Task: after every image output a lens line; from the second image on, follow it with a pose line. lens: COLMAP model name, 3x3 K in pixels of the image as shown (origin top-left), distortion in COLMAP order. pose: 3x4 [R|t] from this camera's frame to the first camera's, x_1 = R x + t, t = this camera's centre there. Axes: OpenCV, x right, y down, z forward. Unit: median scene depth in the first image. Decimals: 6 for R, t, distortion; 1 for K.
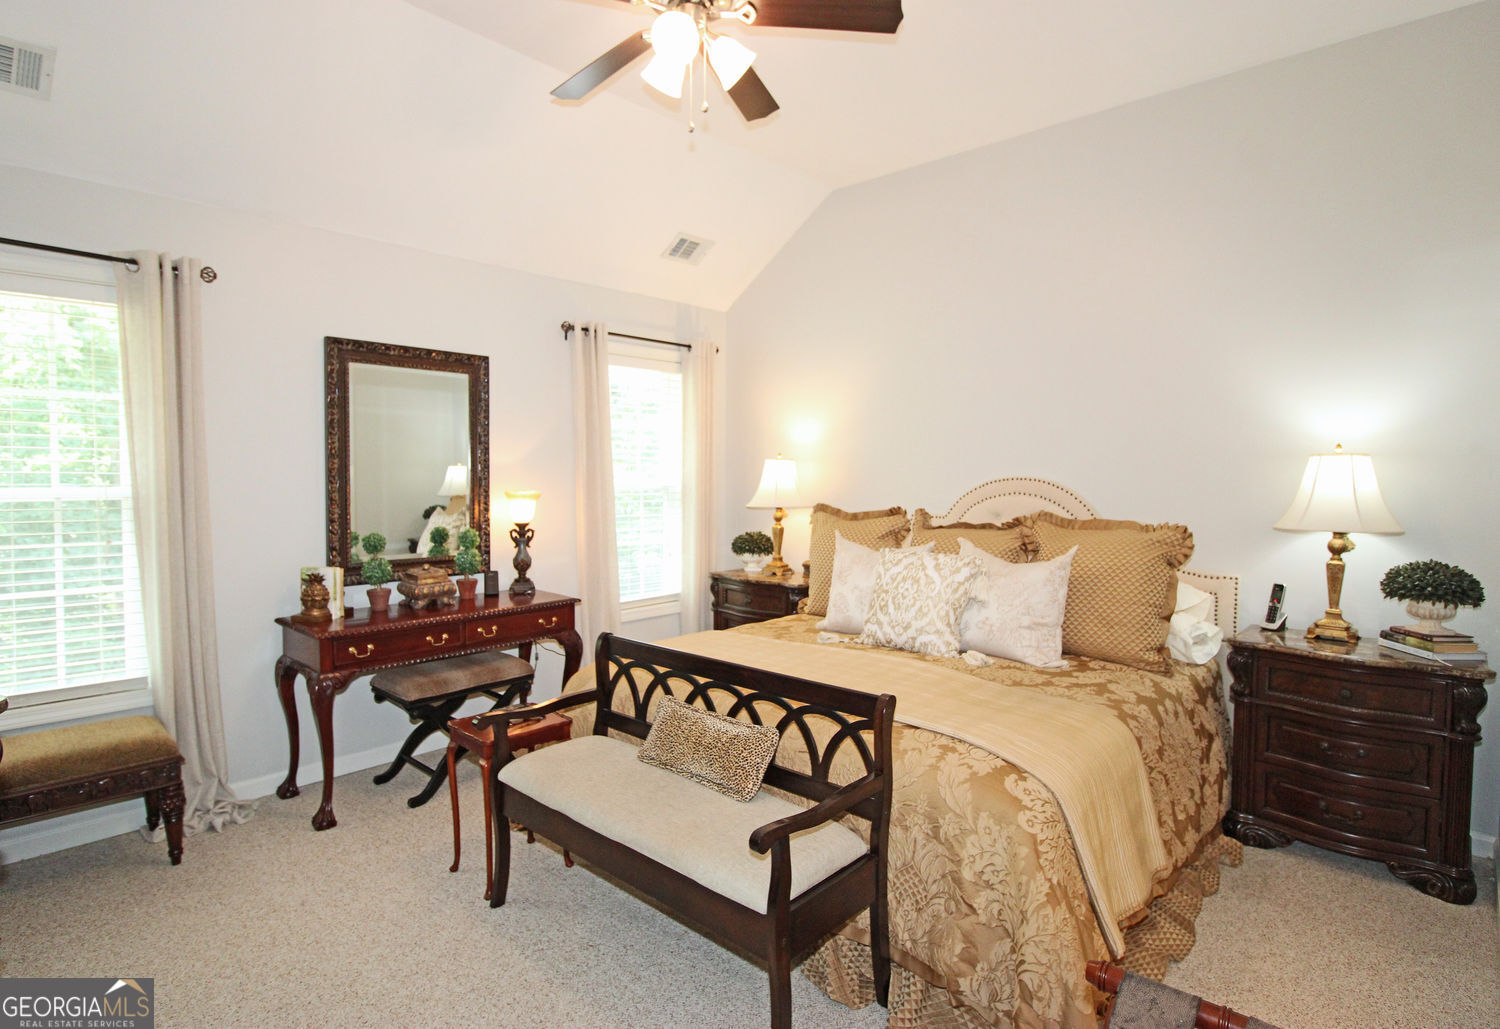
lens RADIAL K [[784.8, 0, 747.6], [0, 784.8, 514.5], [0, 0, 1]] dist [-0.002043, -0.007114]
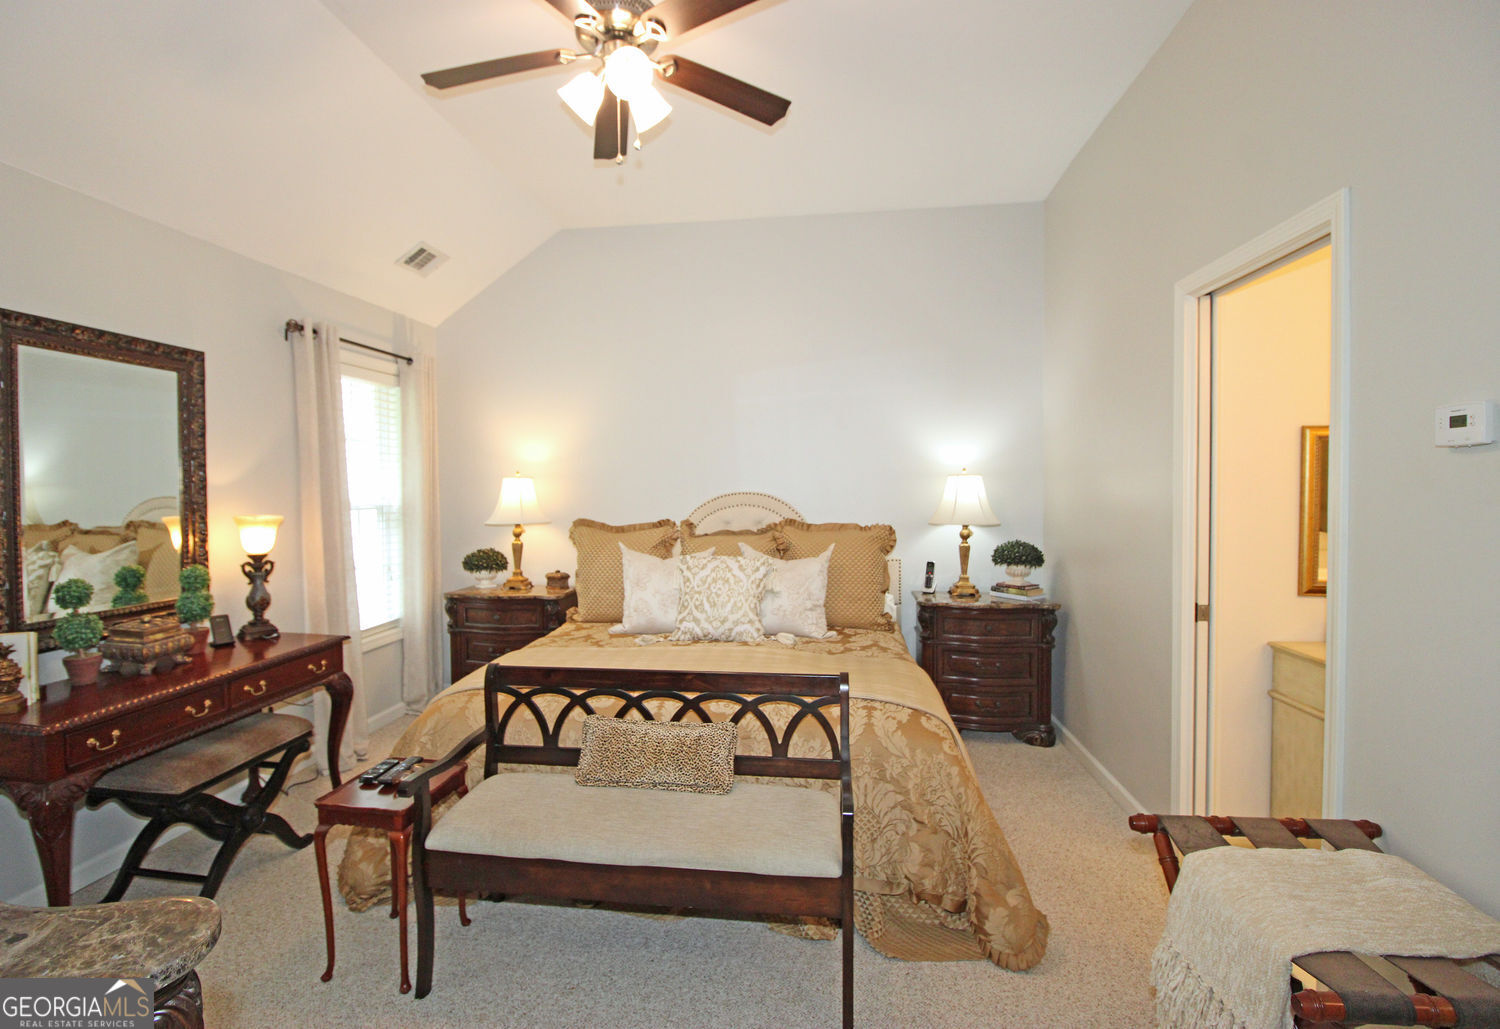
lens RADIAL K [[692.4, 0, 736.2], [0, 692.4, 511.5], [0, 0, 1]] dist [-0.014971, -0.002277]
pose [[0.820268, -0.029597, 0.571213, -0.359059], [0.039423, 0.999211, -0.004839, -0.013997], [-0.570619, 0.026488, 0.820787, 0.131635]]
